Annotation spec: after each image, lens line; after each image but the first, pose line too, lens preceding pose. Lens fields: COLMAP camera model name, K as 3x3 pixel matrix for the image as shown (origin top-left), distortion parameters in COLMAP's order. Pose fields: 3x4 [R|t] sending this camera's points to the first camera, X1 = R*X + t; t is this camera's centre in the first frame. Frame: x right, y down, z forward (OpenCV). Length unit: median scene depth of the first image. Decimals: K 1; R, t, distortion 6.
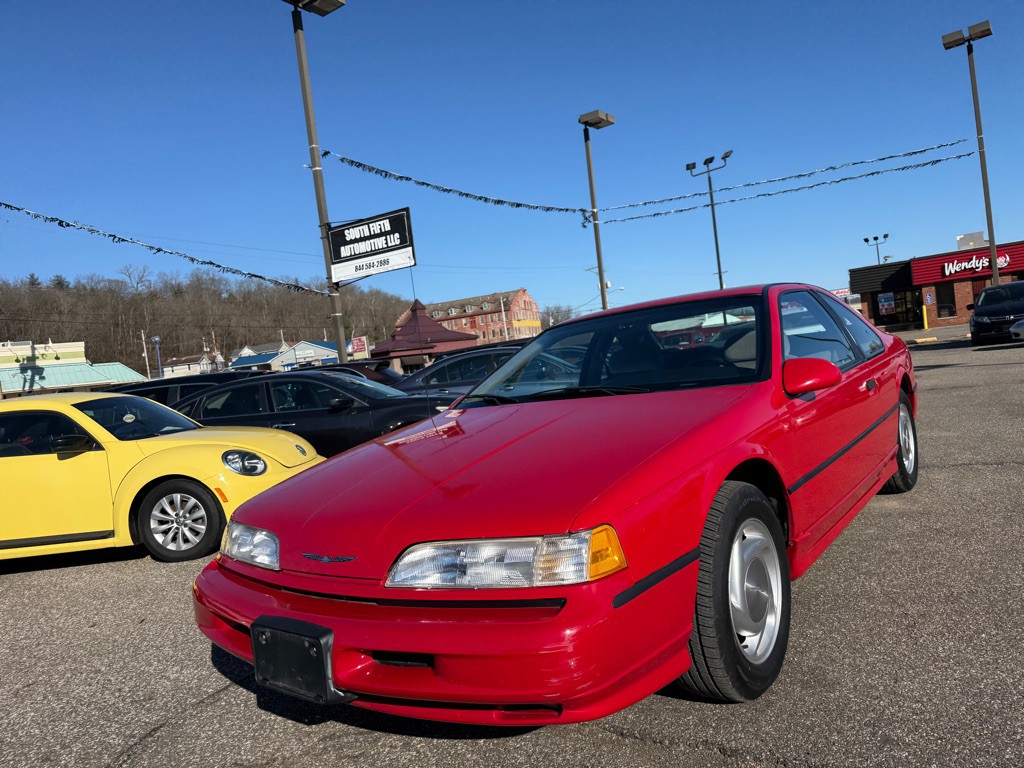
lens RADIAL K [[716.9, 0, 517.5], [0, 716.9, 387.0], [0, 0, 1]] dist [0.028001, -0.037917]
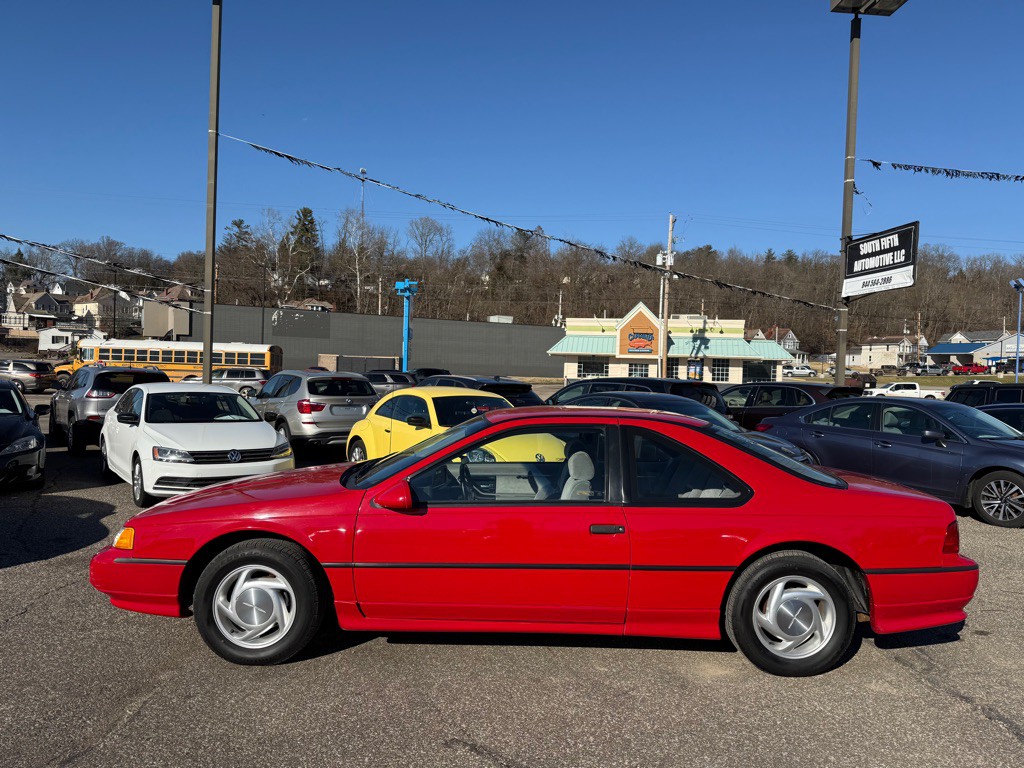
lens RADIAL K [[716.9, 0, 512.2], [0, 716.9, 381.4], [0, 0, 1]] dist [0.028001, -0.037917]
pose [[0.588789, 0.151969, -0.793872, 0.264955], [-0.129606, 0.987208, 0.092855, -0.063799], [0.797828, 0.048219, 0.600953, 0.060909]]
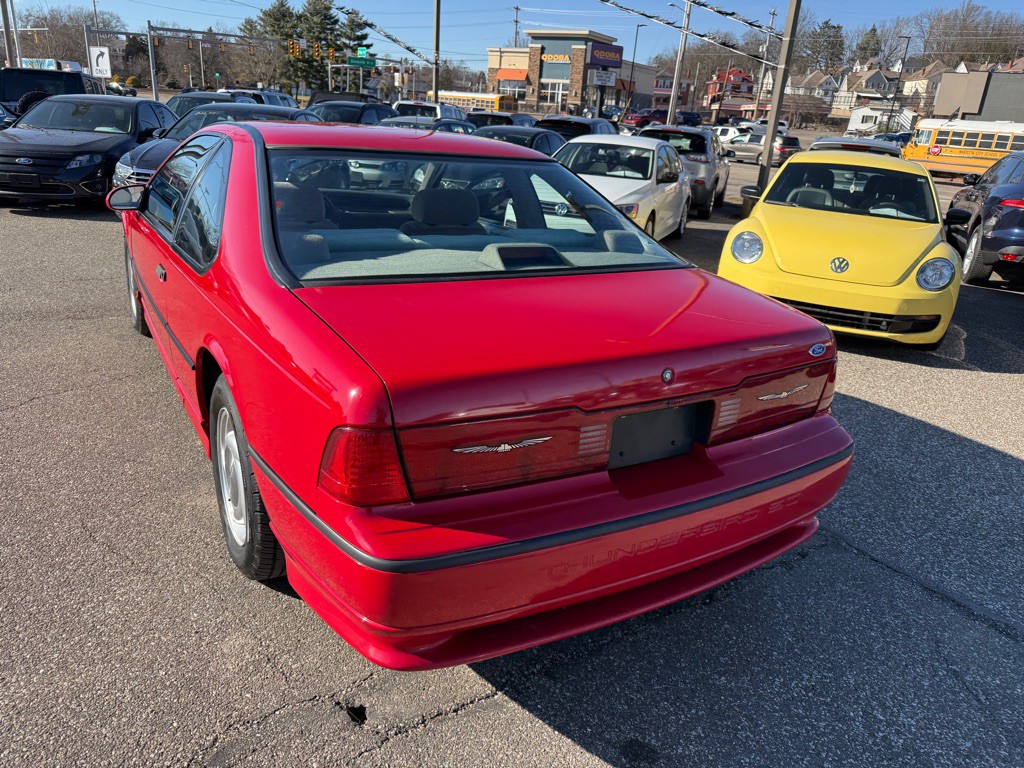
lens RADIAL K [[716.9, 0, 515.2], [0, 716.9, 386.6], [0, 0, 1]] dist [0.028001, -0.037917]
pose [[-0.374704, 0.418549, -0.827293, 0.233864], [-0.052587, 0.881271, 0.469677, -0.063345], [0.925652, 0.219495, -0.308205, 0.364235]]
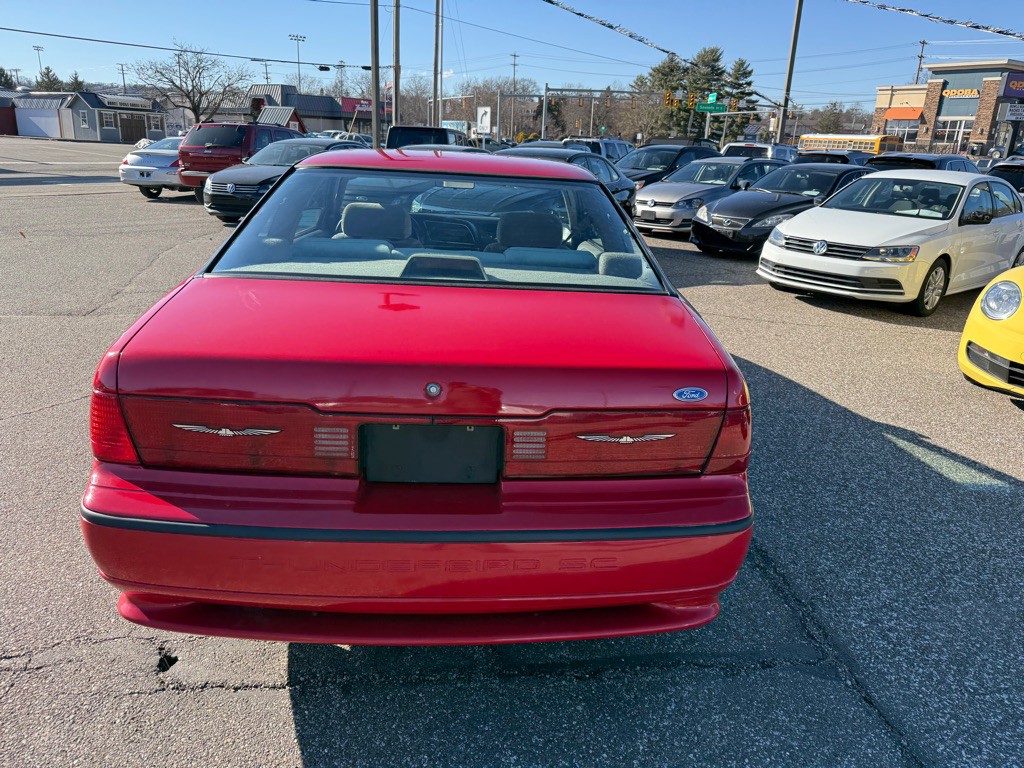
lens RADIAL K [[716.9, 0, 520.4], [0, 716.9, 382.9], [0, 0, 1]] dist [0.028001, -0.037917]
pose [[-0.755048, 0.296251, -0.584926, 0.184458], [0.032498, 0.907917, 0.417889, -0.057472], [0.654864, 0.296517, -0.695148, 0.428222]]
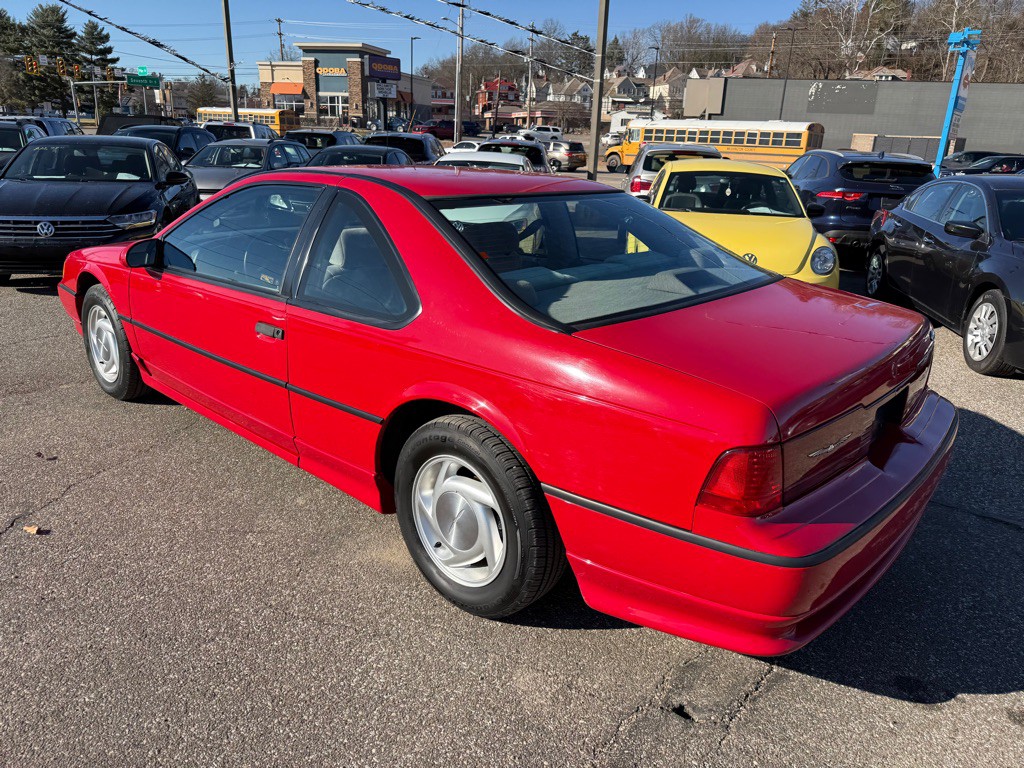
lens RADIAL K [[716.9, 0, 511.9], [0, 716.9, 378.8], [0, 0, 1]] dist [0.028001, -0.037917]
pose [[-0.094048, 0.430309, -0.897769, 0.260115], [-0.054824, 0.898159, 0.436239, -0.067256], [0.994057, 0.090247, -0.060879, 0.290851]]
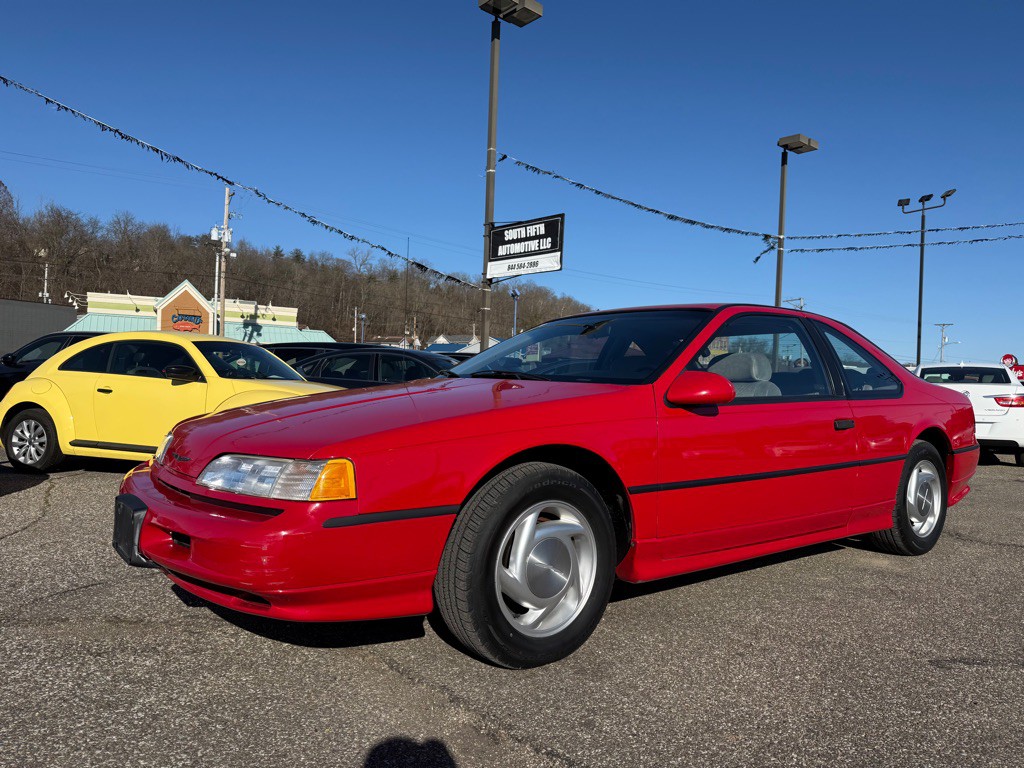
lens RADIAL K [[716.9, 0, 512.9], [0, 716.9, 391.3], [0, 0, 1]] dist [0.028001, -0.037917]
pose [[0.954665, 0.157293, -0.252732, 0.070385], [-0.160253, 0.987035, 0.008966, 0.003402], [0.250866, 0.031941, 0.967495, -0.004631]]
